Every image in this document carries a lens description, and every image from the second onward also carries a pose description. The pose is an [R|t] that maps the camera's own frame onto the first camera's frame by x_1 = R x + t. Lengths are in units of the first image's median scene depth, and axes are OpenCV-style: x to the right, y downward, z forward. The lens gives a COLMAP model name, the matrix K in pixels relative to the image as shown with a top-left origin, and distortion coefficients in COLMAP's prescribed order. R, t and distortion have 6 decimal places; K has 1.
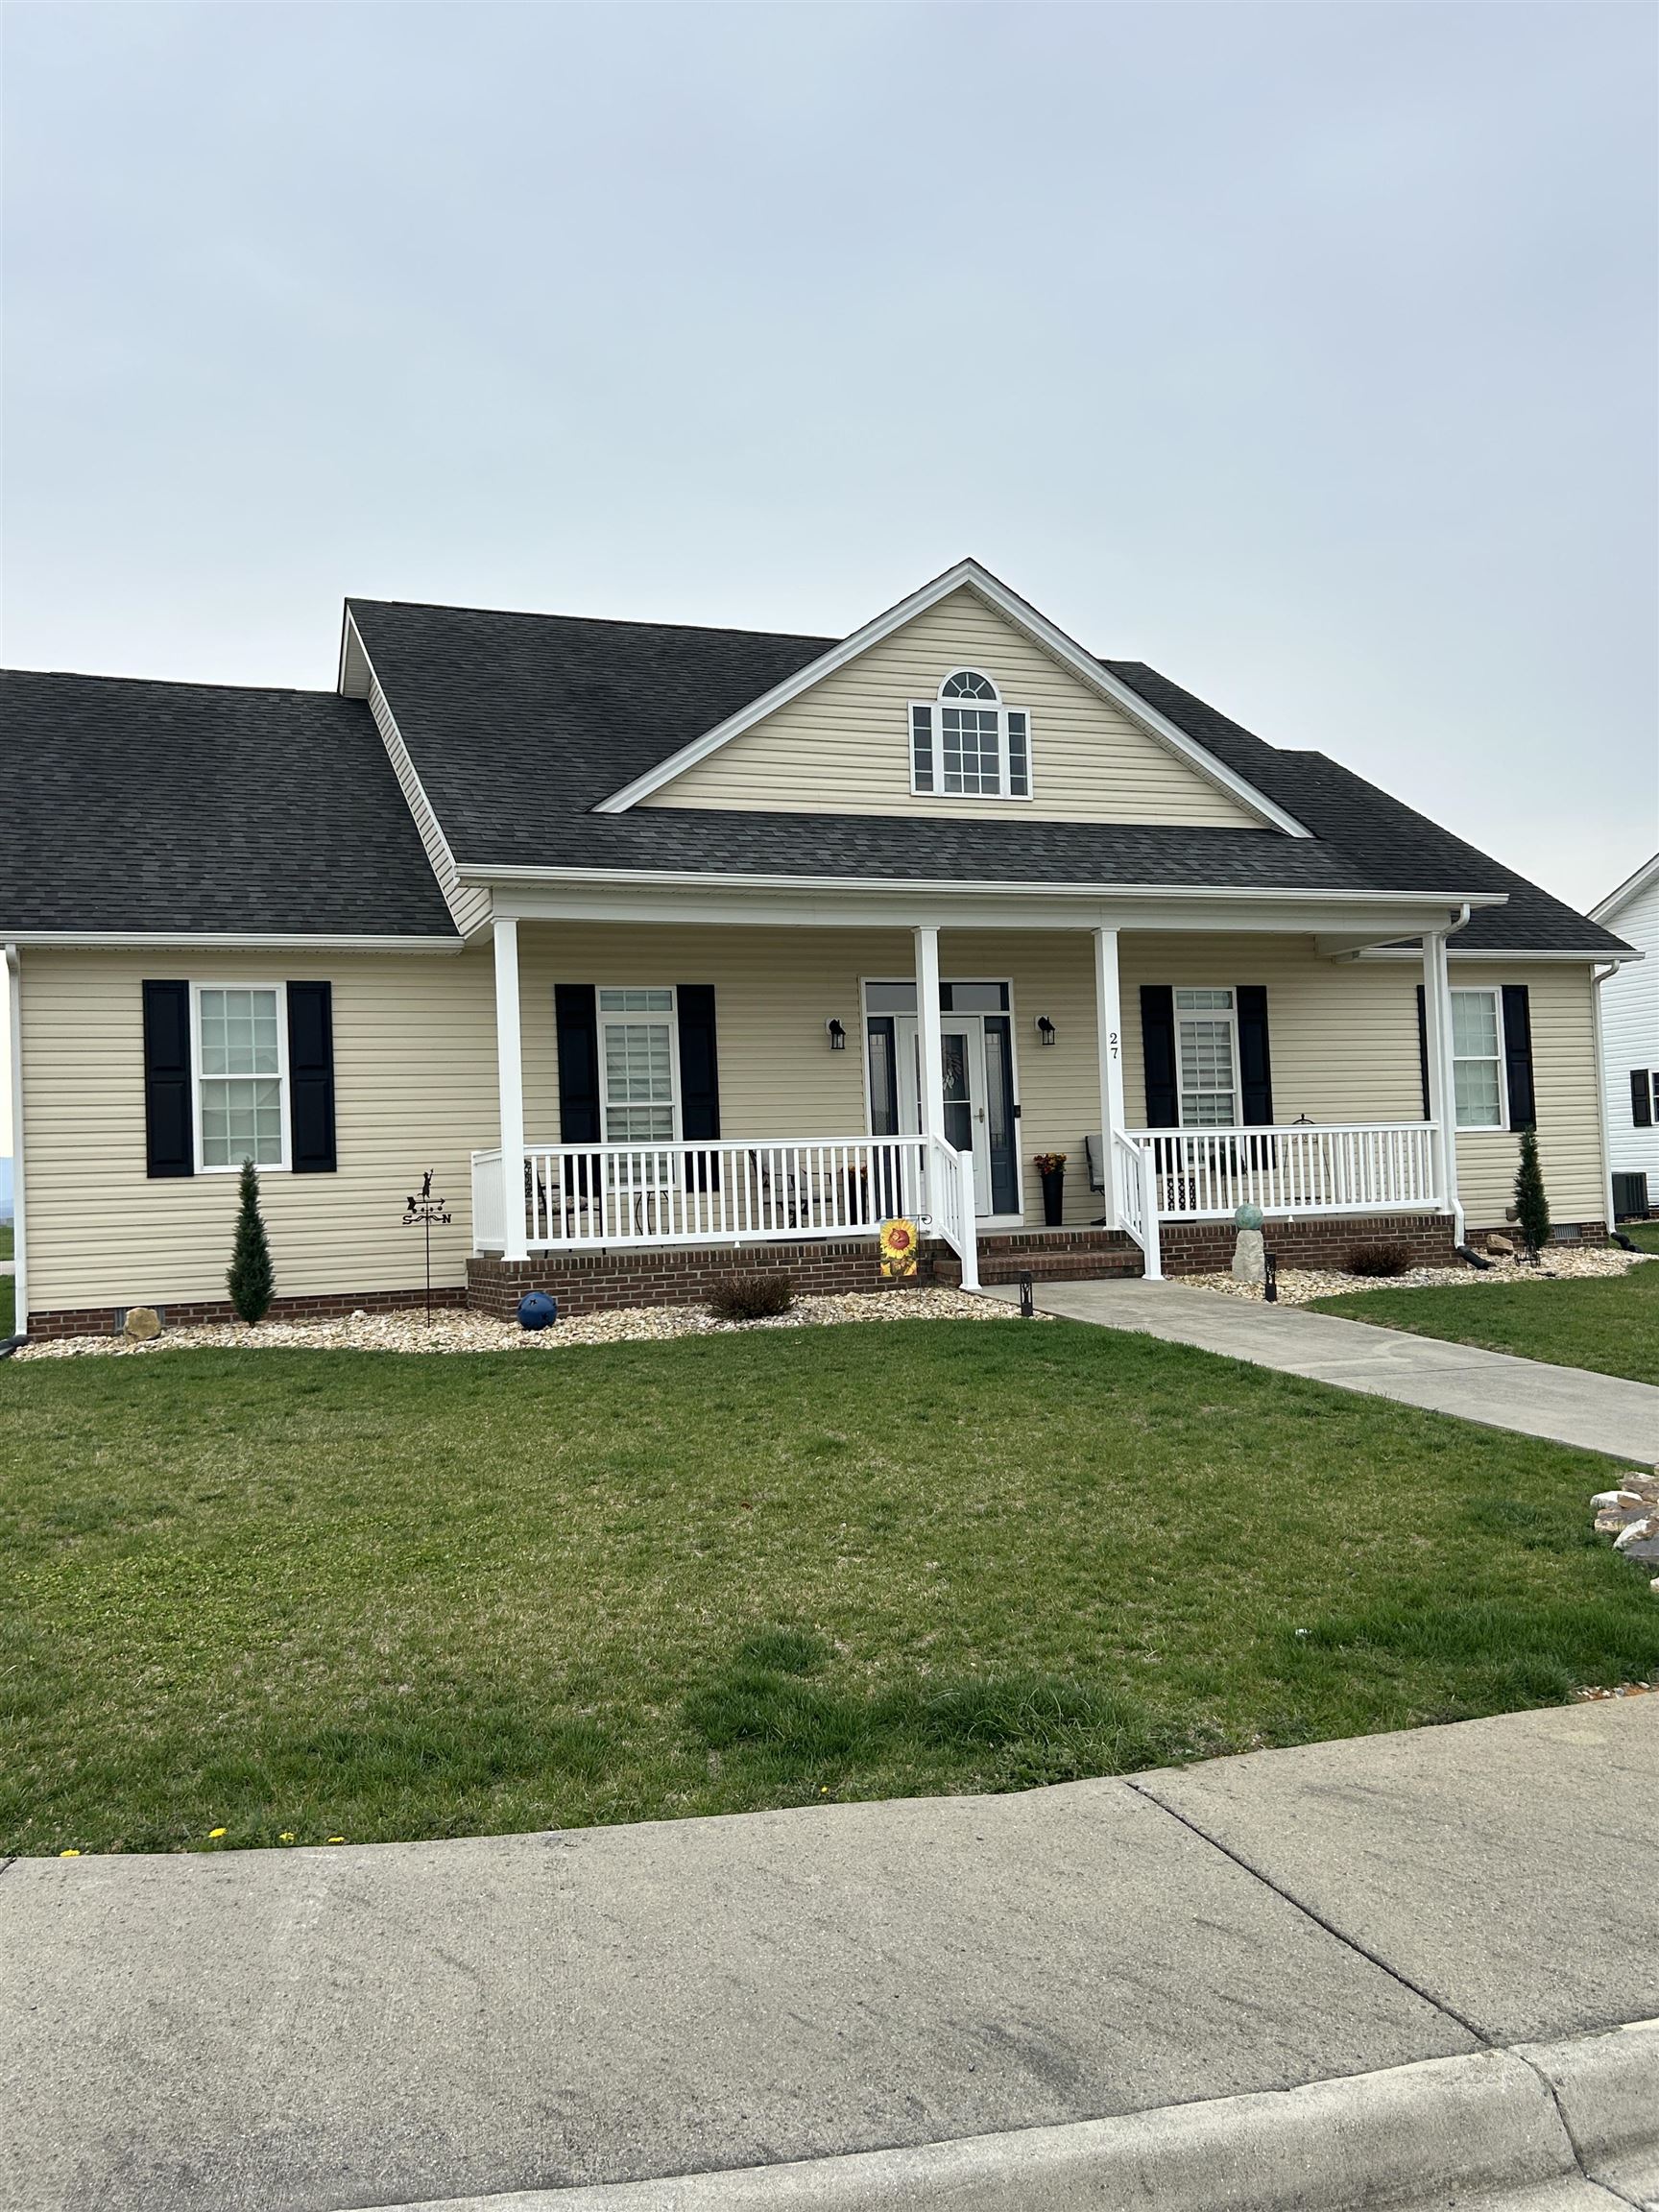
lens RADIAL K [[1780.1, 0, 843.9], [0, 1780.1, 1100.9], [0, 0, 1]] dist [0.062024, -0.054088]
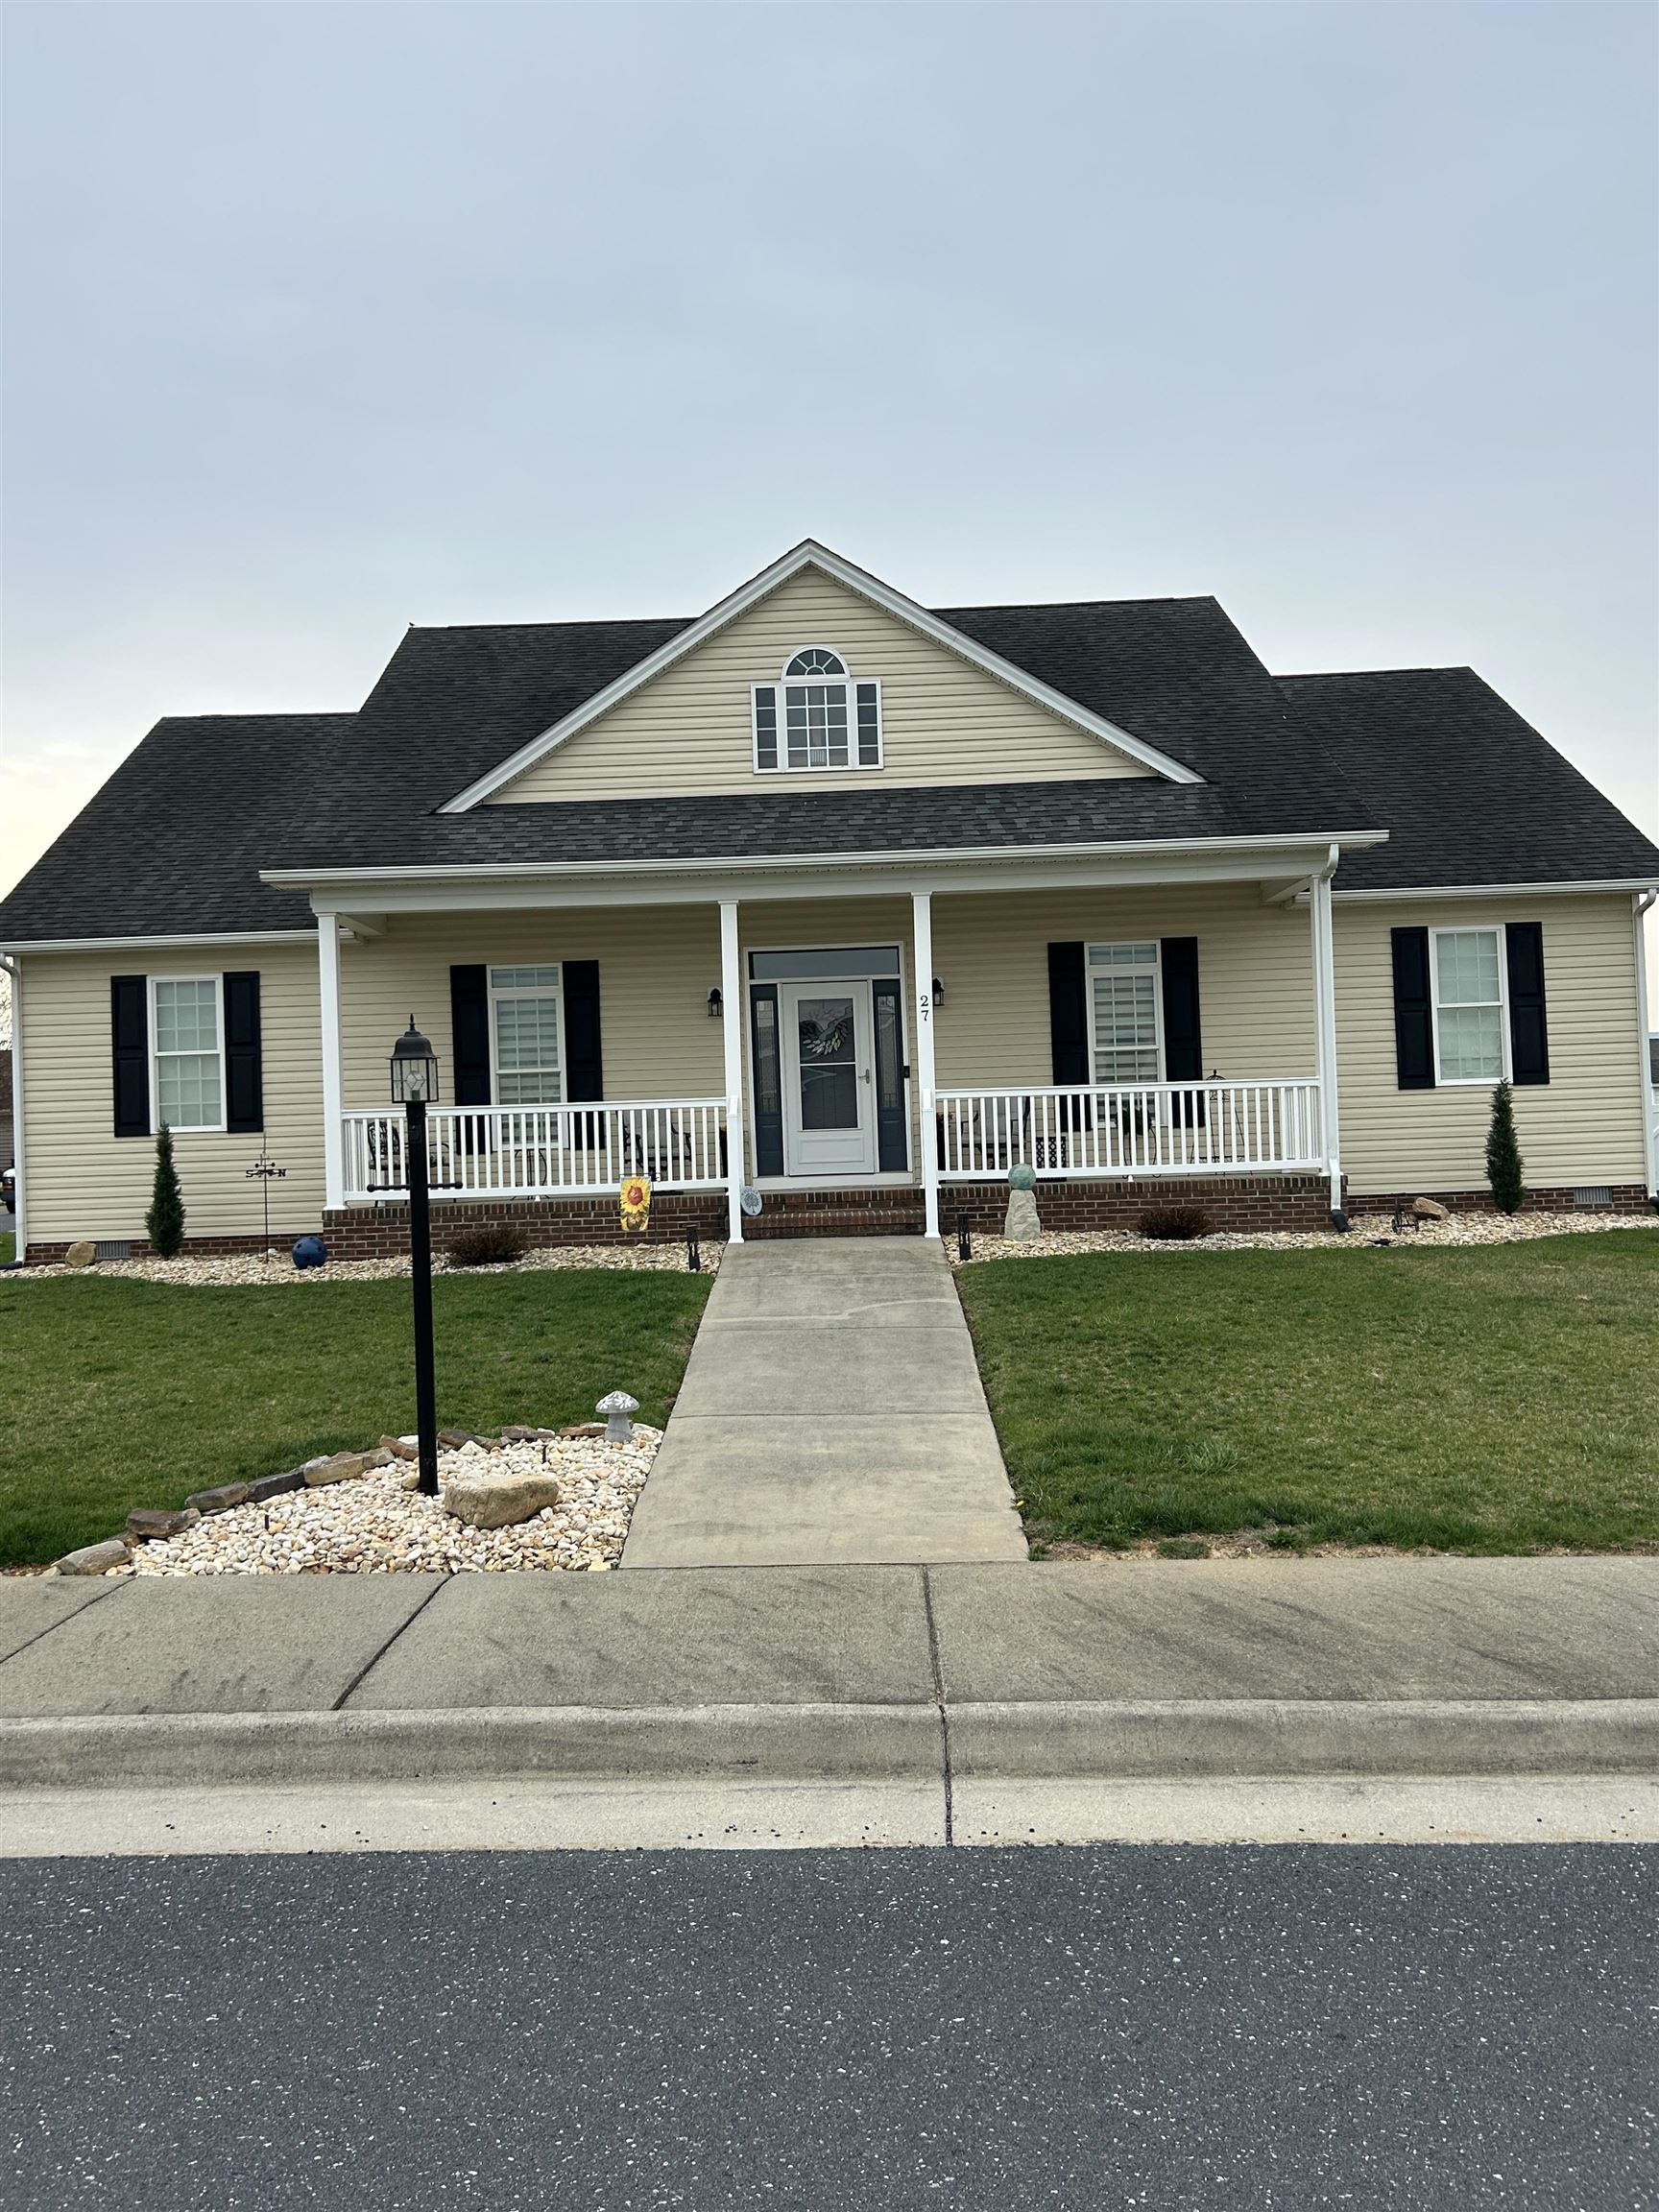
lens RADIAL K [[1780.1, 0, 845.4], [0, 1780.1, 1102.9], [0, 0, 1]] dist [0.062024, -0.054088]
pose [[0.930803, -0.004026, -0.365500, 0.471813], [0.017516, 0.999282, 0.033600, -0.011743], [0.365102, -0.037677, 0.930205, 0.033012]]
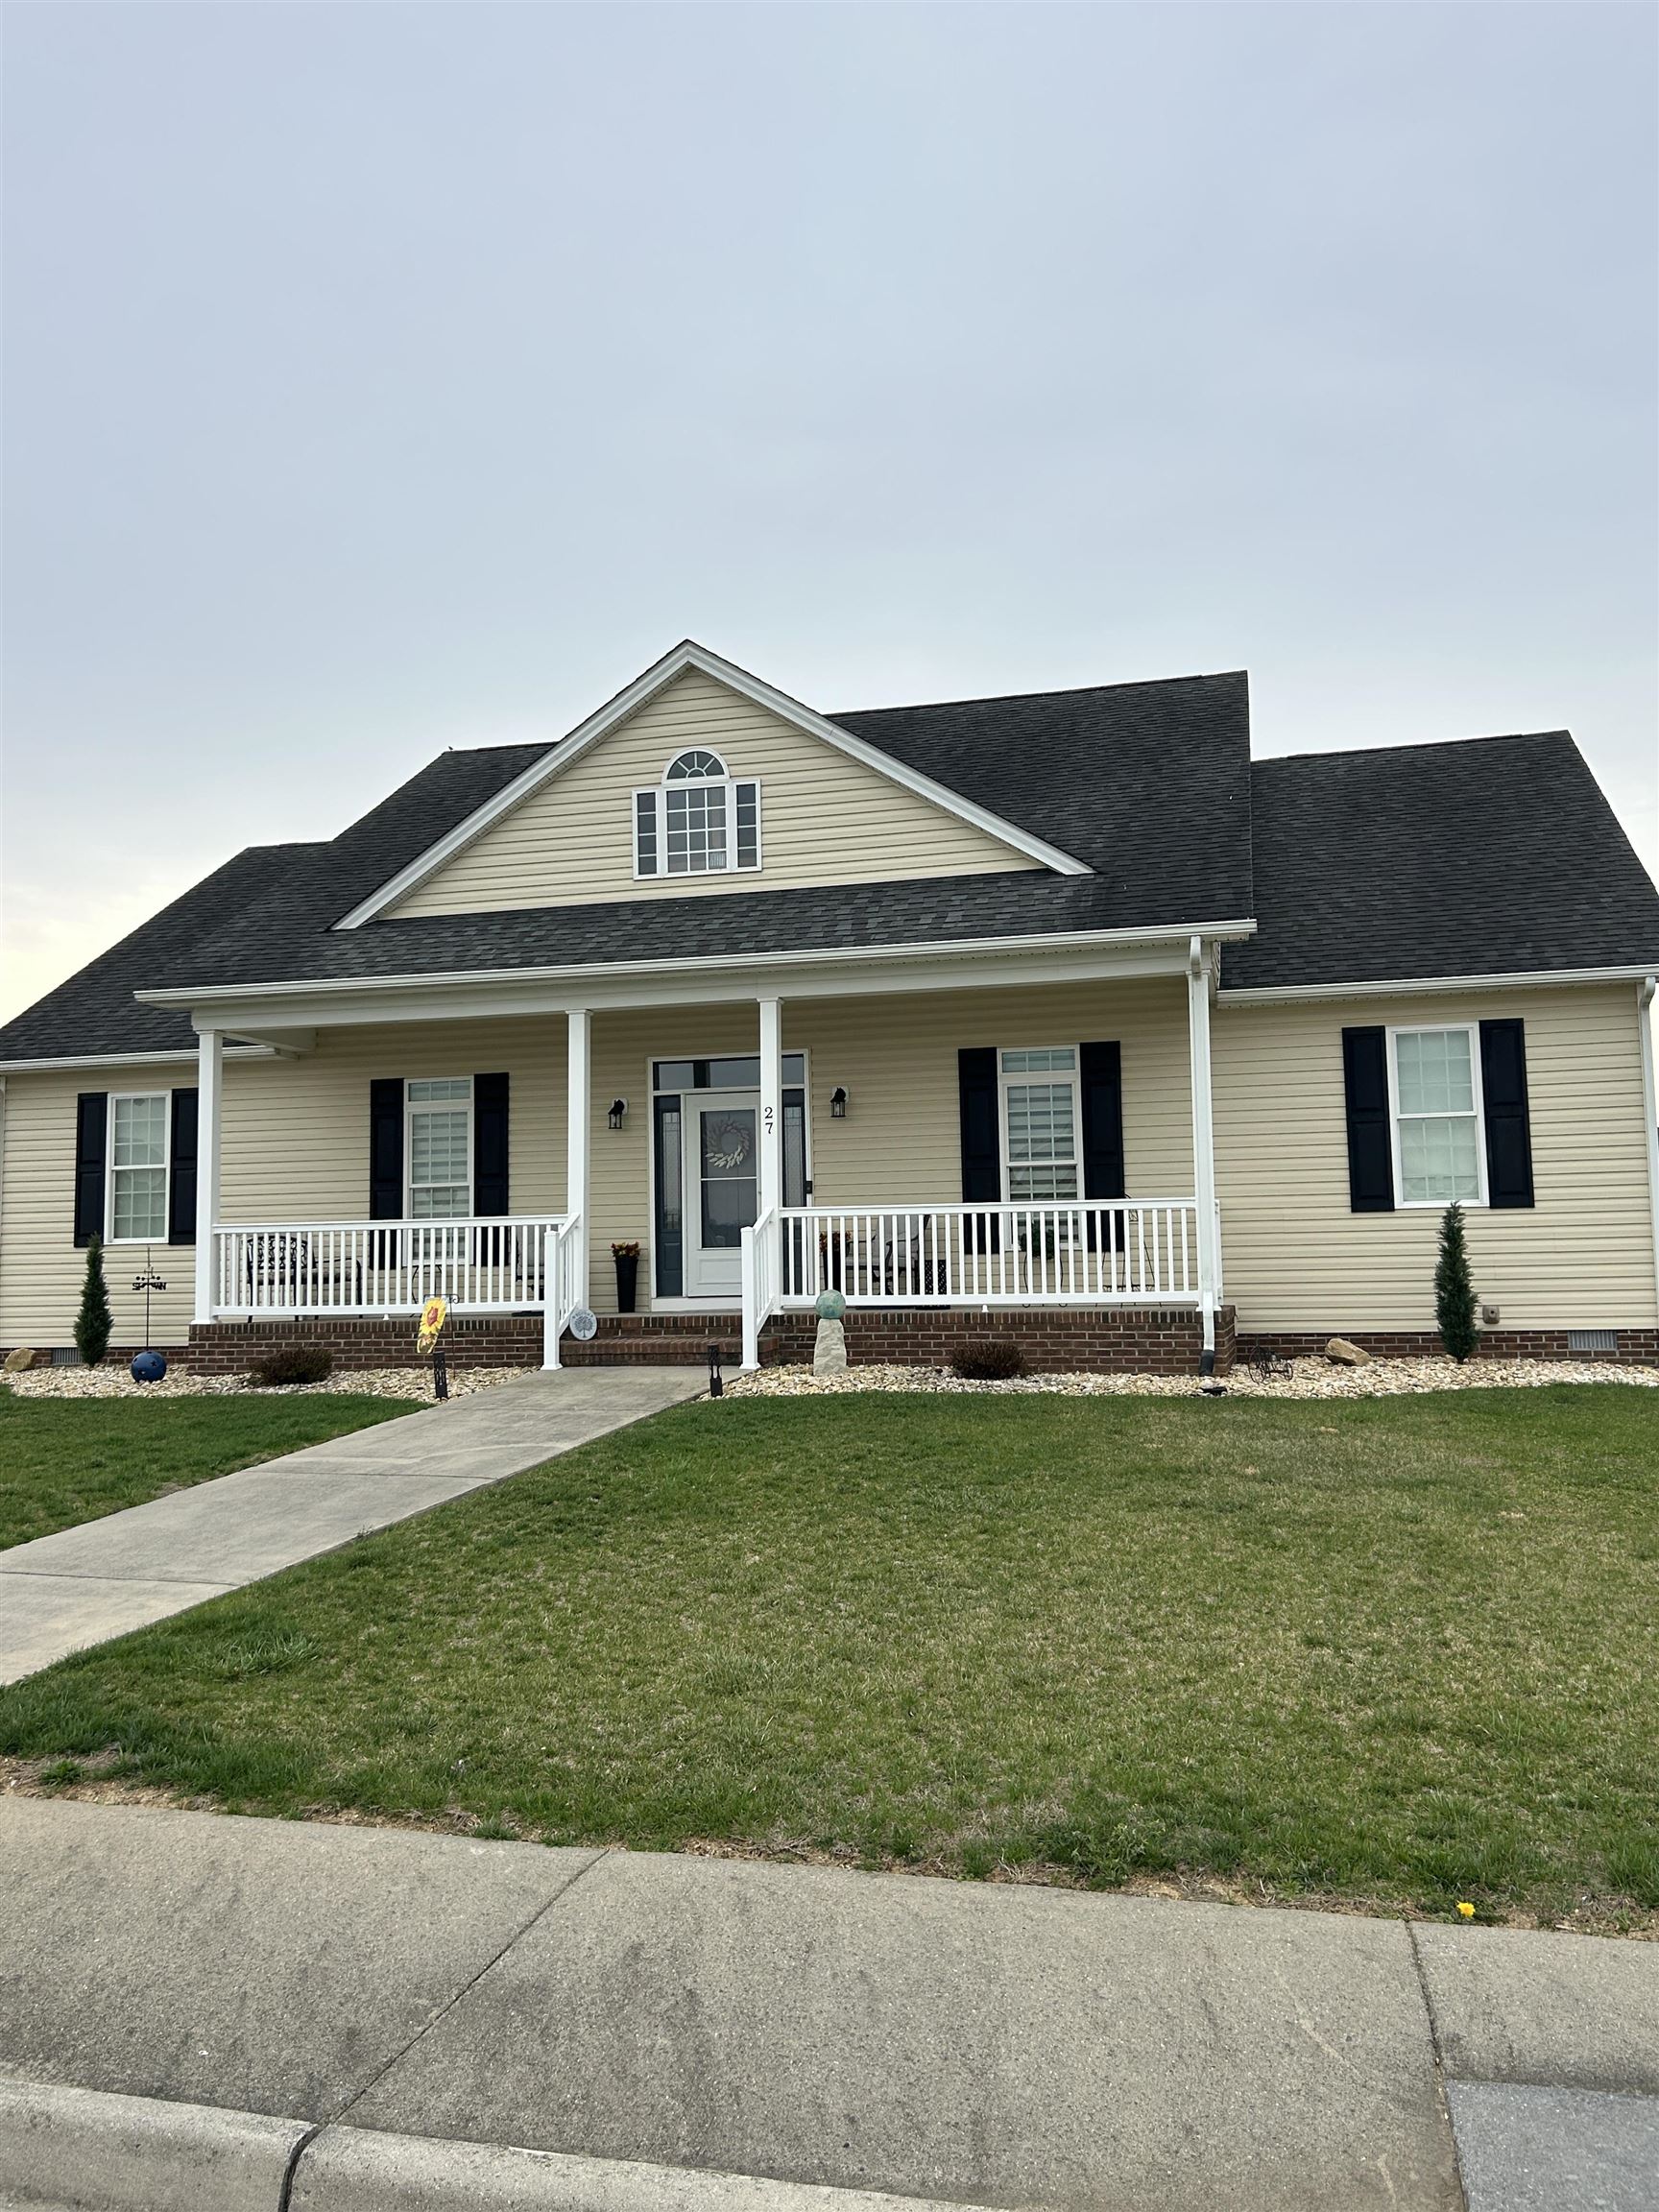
lens RADIAL K [[1780.1, 0, 859.1], [0, 1780.1, 1088.3], [0, 0, 1]] dist [0.062024, -0.054088]
pose [[0.815420, -0.034359, -0.577850, 0.729538], [0.017254, 0.999236, -0.035068, -0.014271], [0.578613, 0.018626, 0.815389, 0.243257]]
